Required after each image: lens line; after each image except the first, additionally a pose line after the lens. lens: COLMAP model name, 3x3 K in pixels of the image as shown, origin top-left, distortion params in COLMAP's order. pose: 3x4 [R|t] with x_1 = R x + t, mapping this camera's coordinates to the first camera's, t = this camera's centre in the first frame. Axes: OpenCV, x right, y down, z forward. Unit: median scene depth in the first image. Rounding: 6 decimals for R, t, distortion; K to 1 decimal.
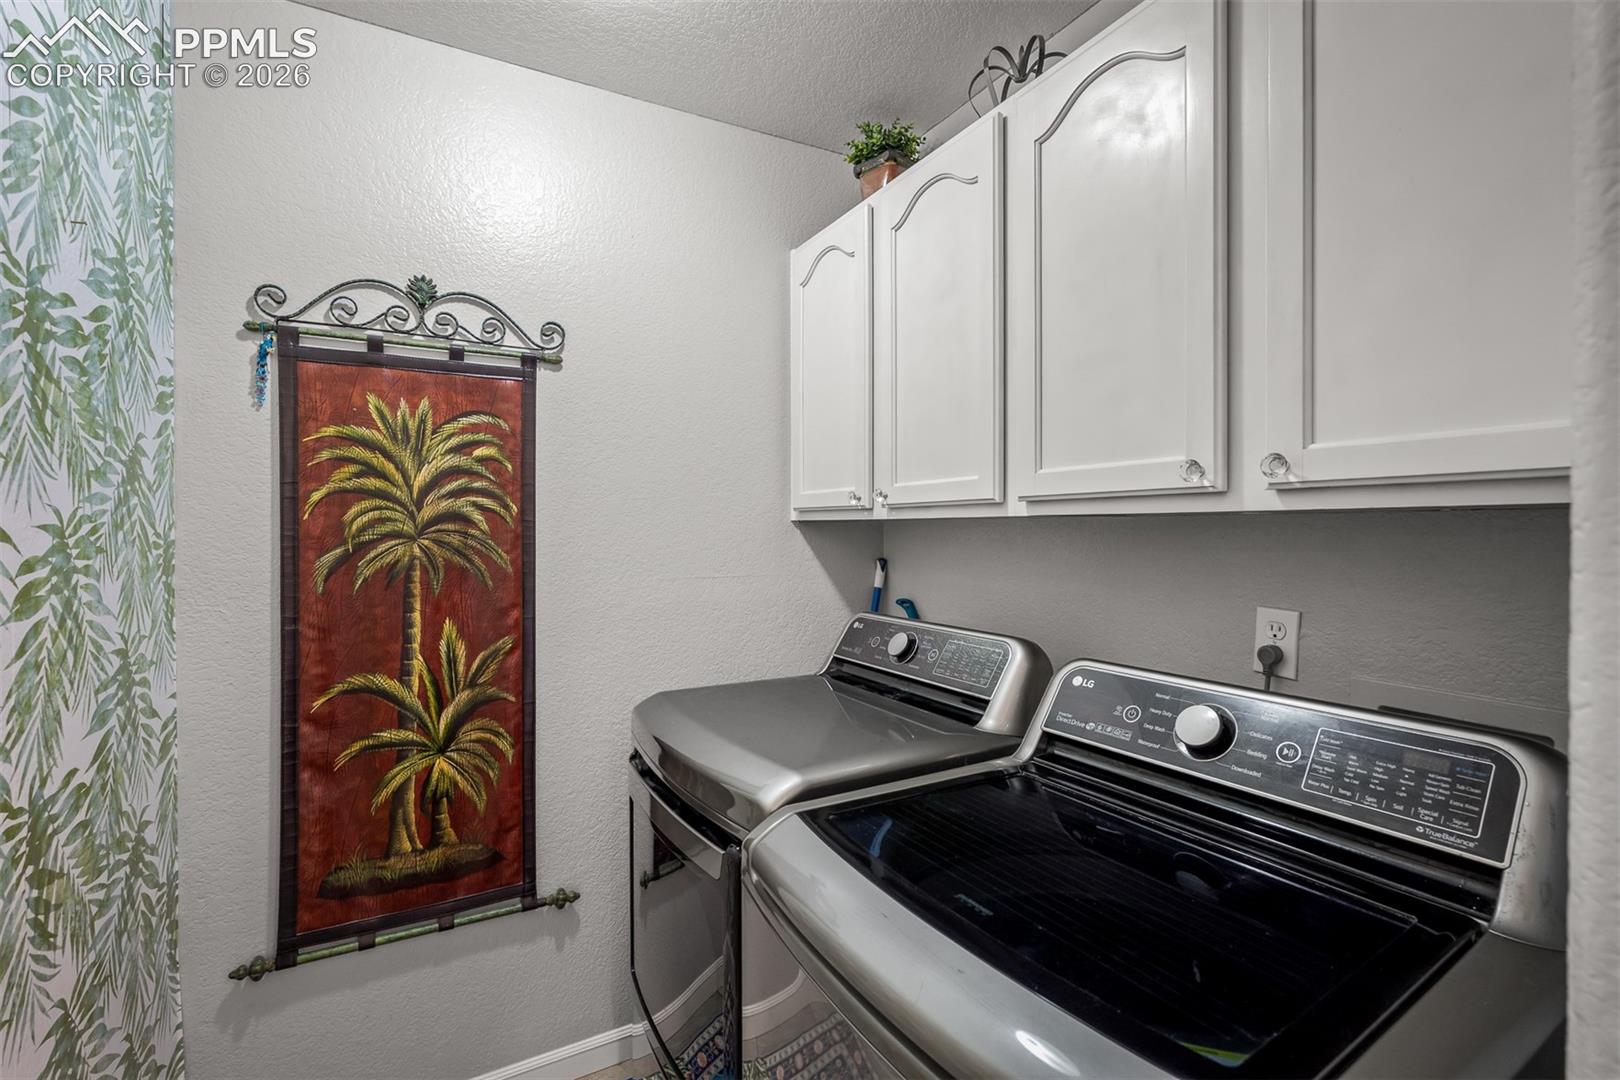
lens RADIAL K [[734.0, 0, 807.8], [0, 734.0, 511.2], [0, 0, 1]] dist [0.000775, -0.000070]
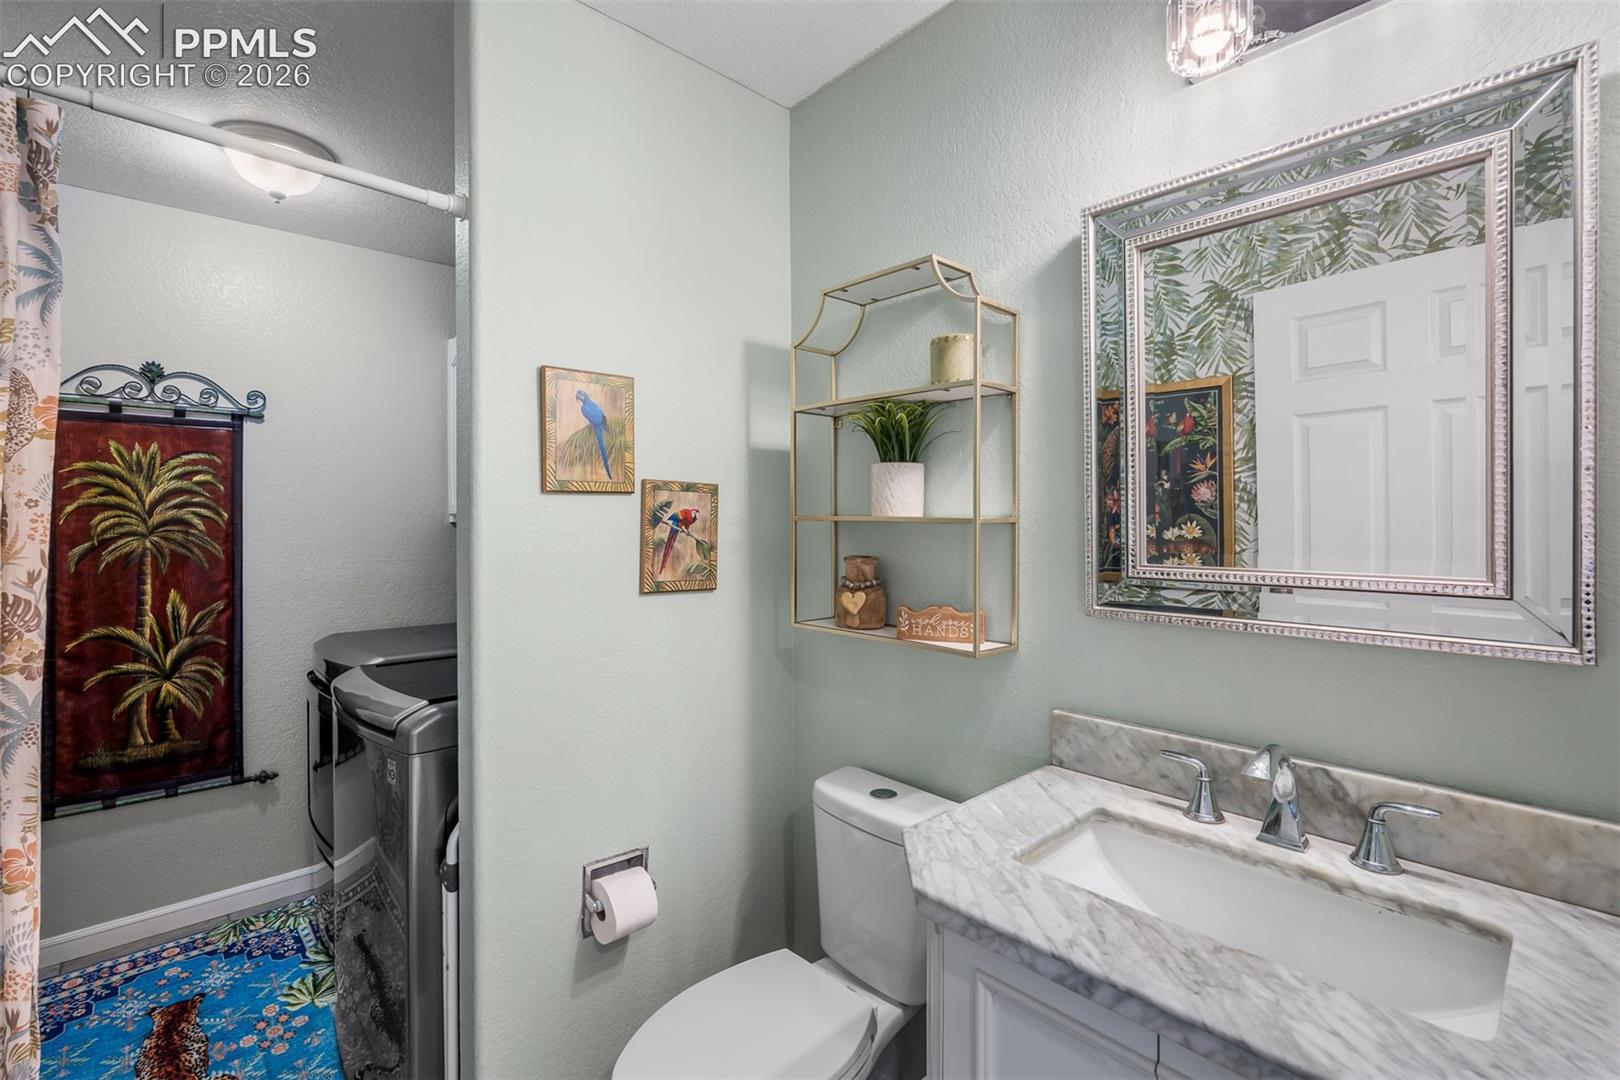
lens RADIAL K [[734.0, 0, 807.8], [0, 734.0, 511.2], [0, 0, 1]] dist [0.000775, -0.000070]
pose [[0.971716, 0.000447, 0.236151, 0.422959], [-0.000862, 0.999998, 0.001655, -0.017394], [-0.236150, -0.001812, 0.971715, -0.776991]]
